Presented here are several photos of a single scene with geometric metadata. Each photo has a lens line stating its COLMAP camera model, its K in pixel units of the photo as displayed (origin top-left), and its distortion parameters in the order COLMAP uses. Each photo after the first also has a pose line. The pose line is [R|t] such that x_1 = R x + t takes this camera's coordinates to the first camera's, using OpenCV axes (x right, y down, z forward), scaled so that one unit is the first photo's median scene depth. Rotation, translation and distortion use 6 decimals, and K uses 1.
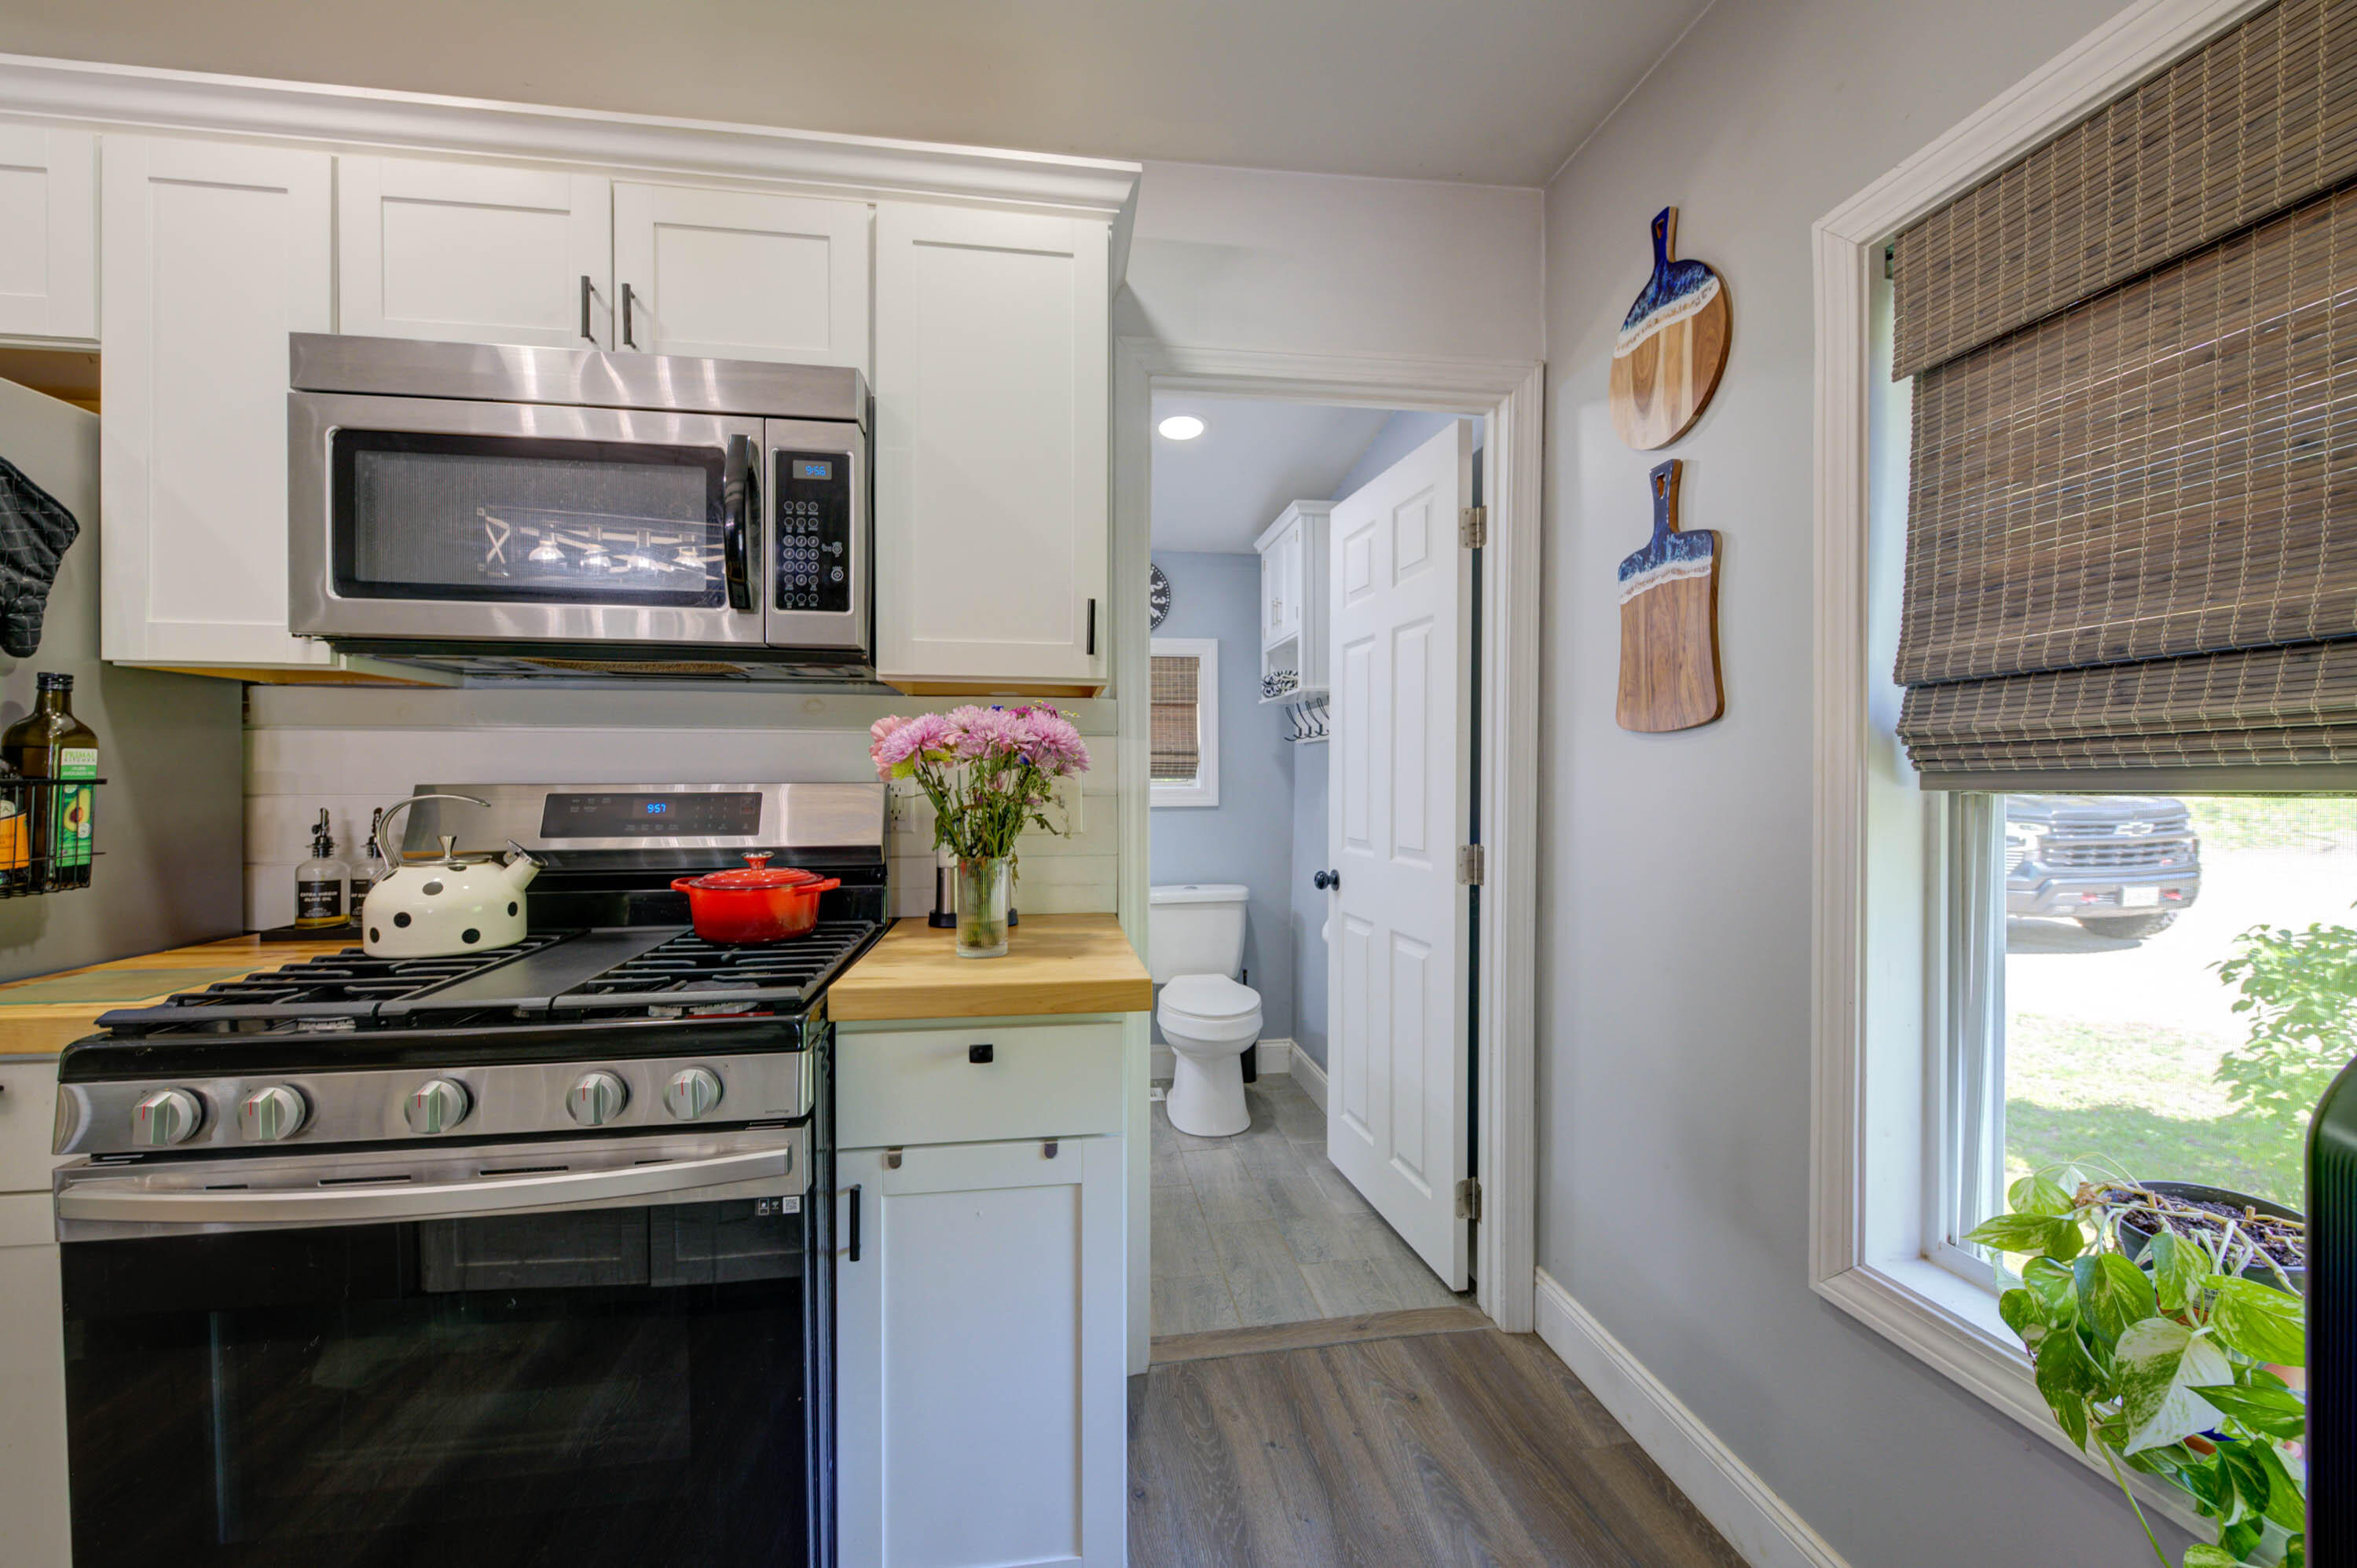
lens RADIAL K [[945.7, 0, 1178.5], [0, 945.7, 784.0], [0, 0, 1]] dist [-0.001434, -0.000459]
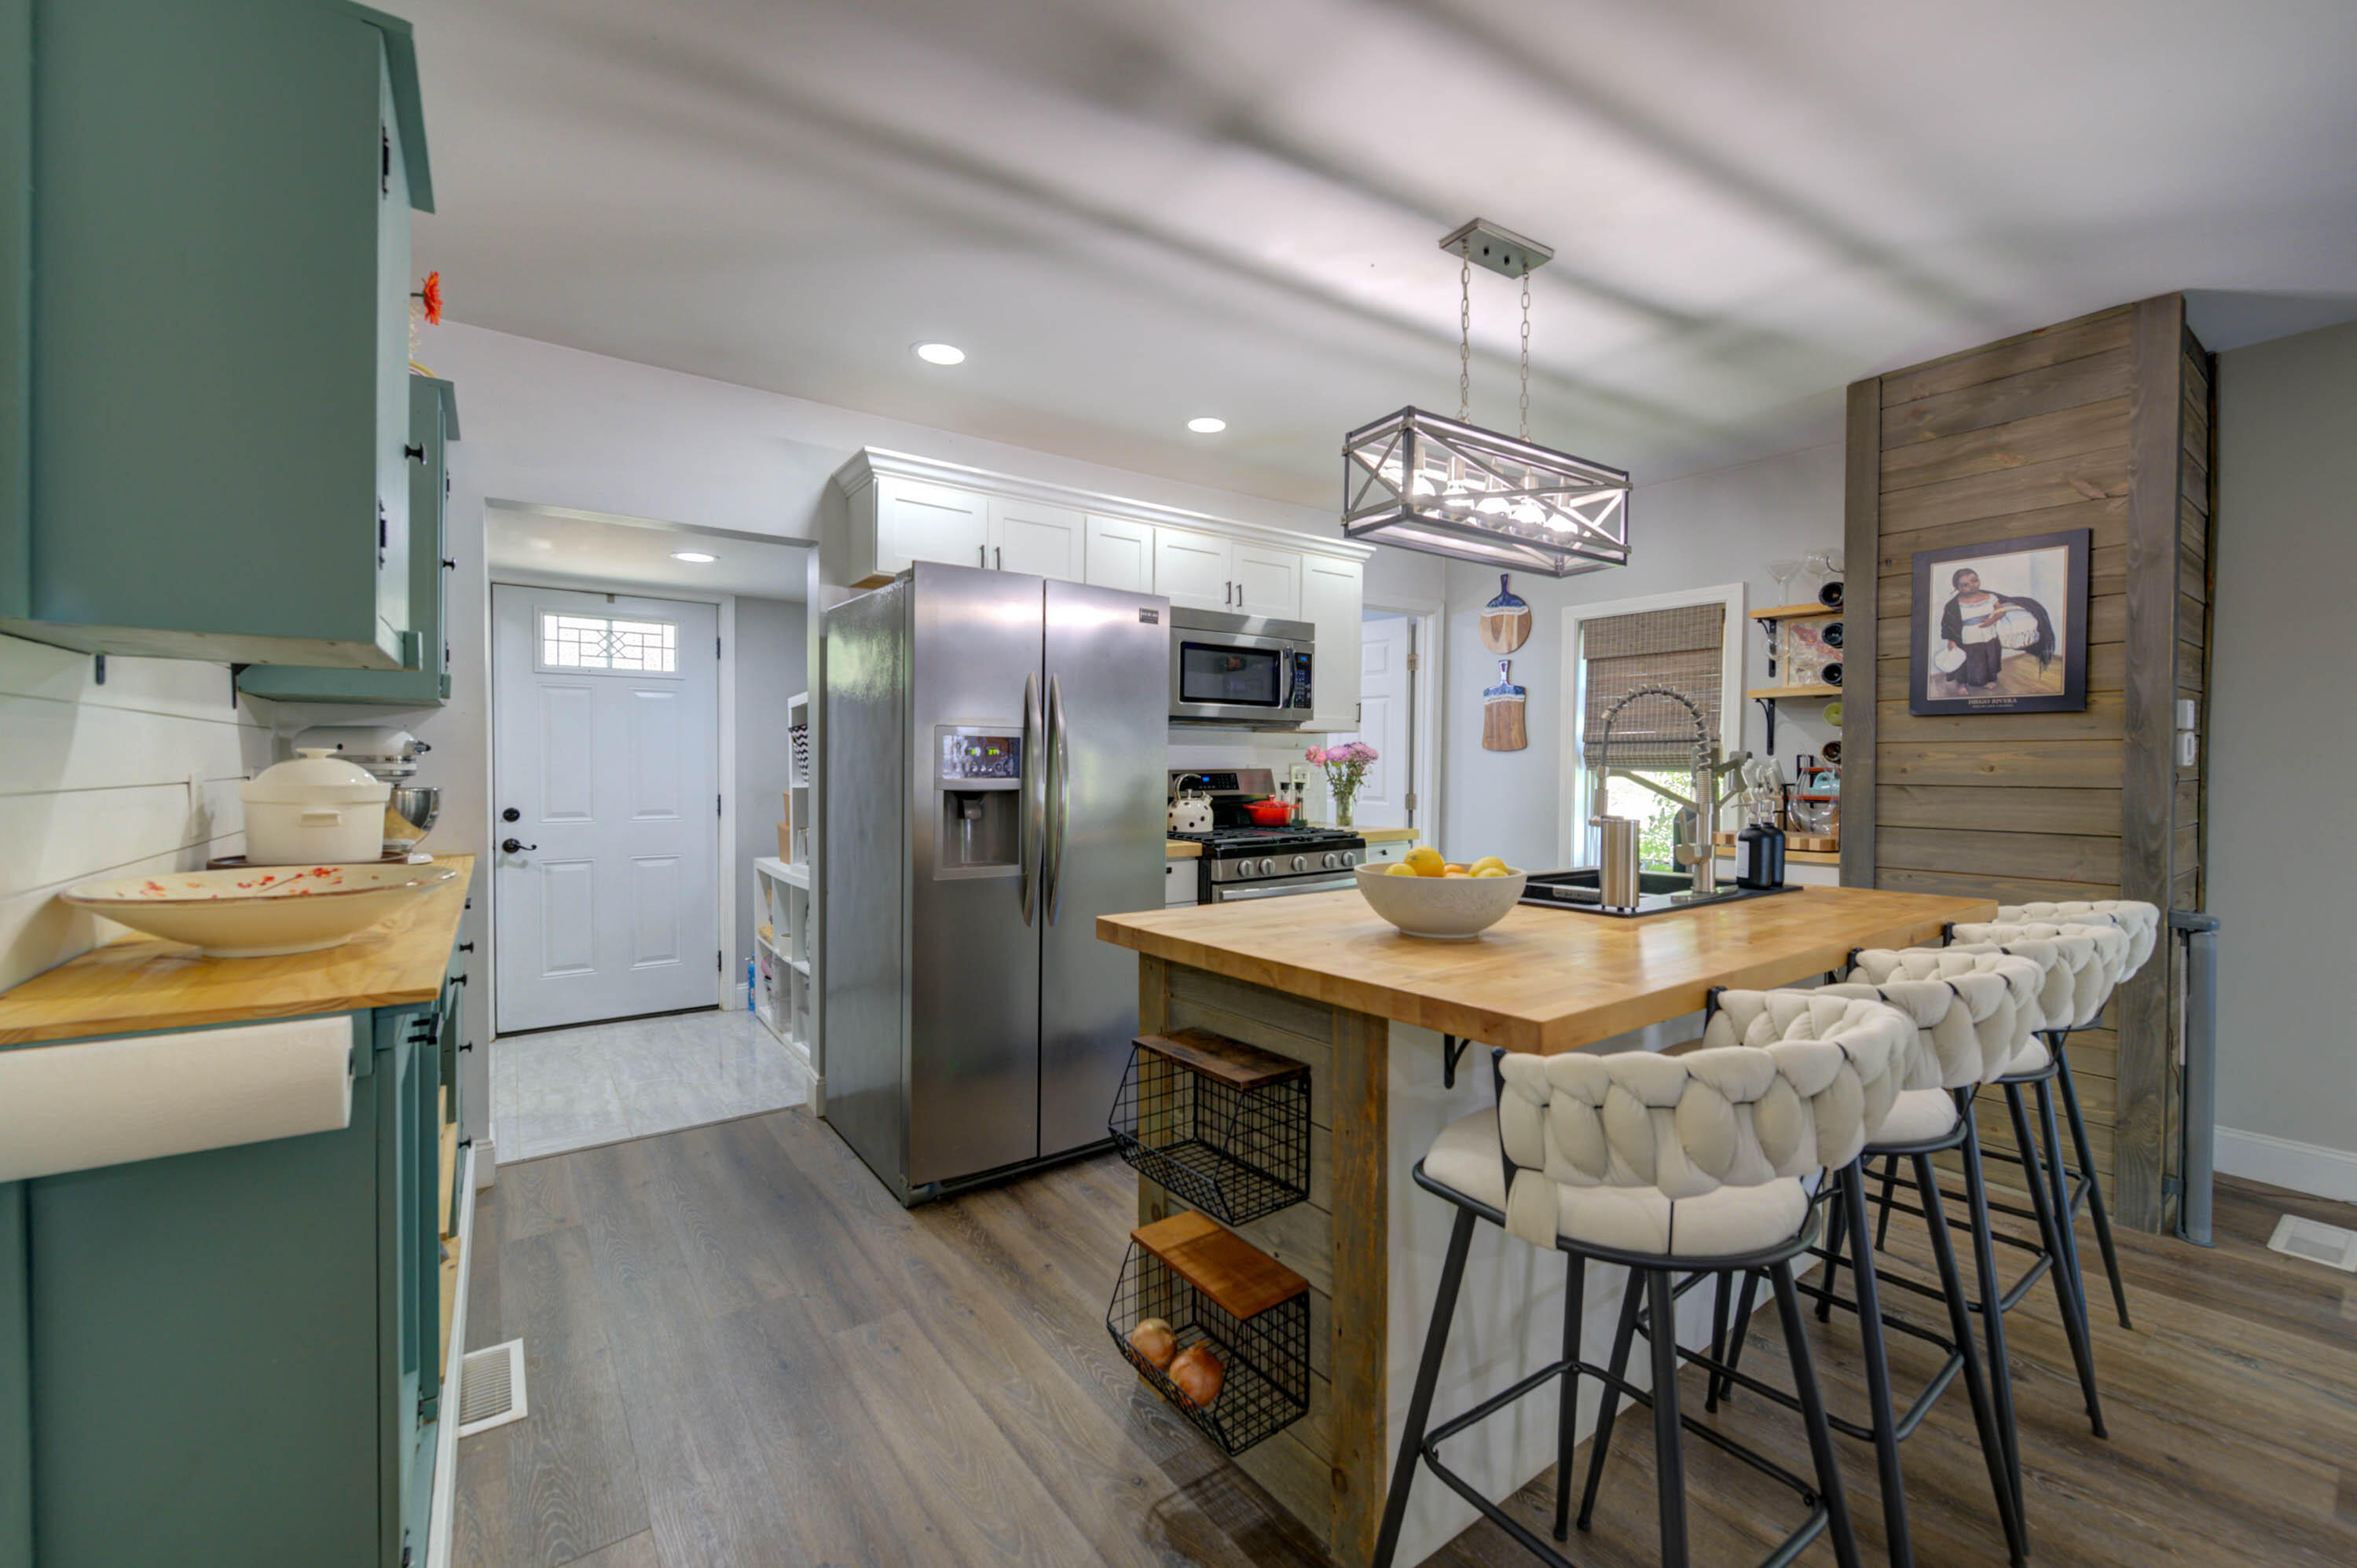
lens RADIAL K [[945.7, 0, 1178.5], [0, 945.7, 784.0], [0, 0, 1]] dist [-0.001434, -0.000459]
pose [[0.894555, -0.004193, 0.446938, -1.837151], [-0.003970, 0.999842, 0.017326, -0.000256], [-0.446940, -0.017273, 0.894397, -1.273902]]
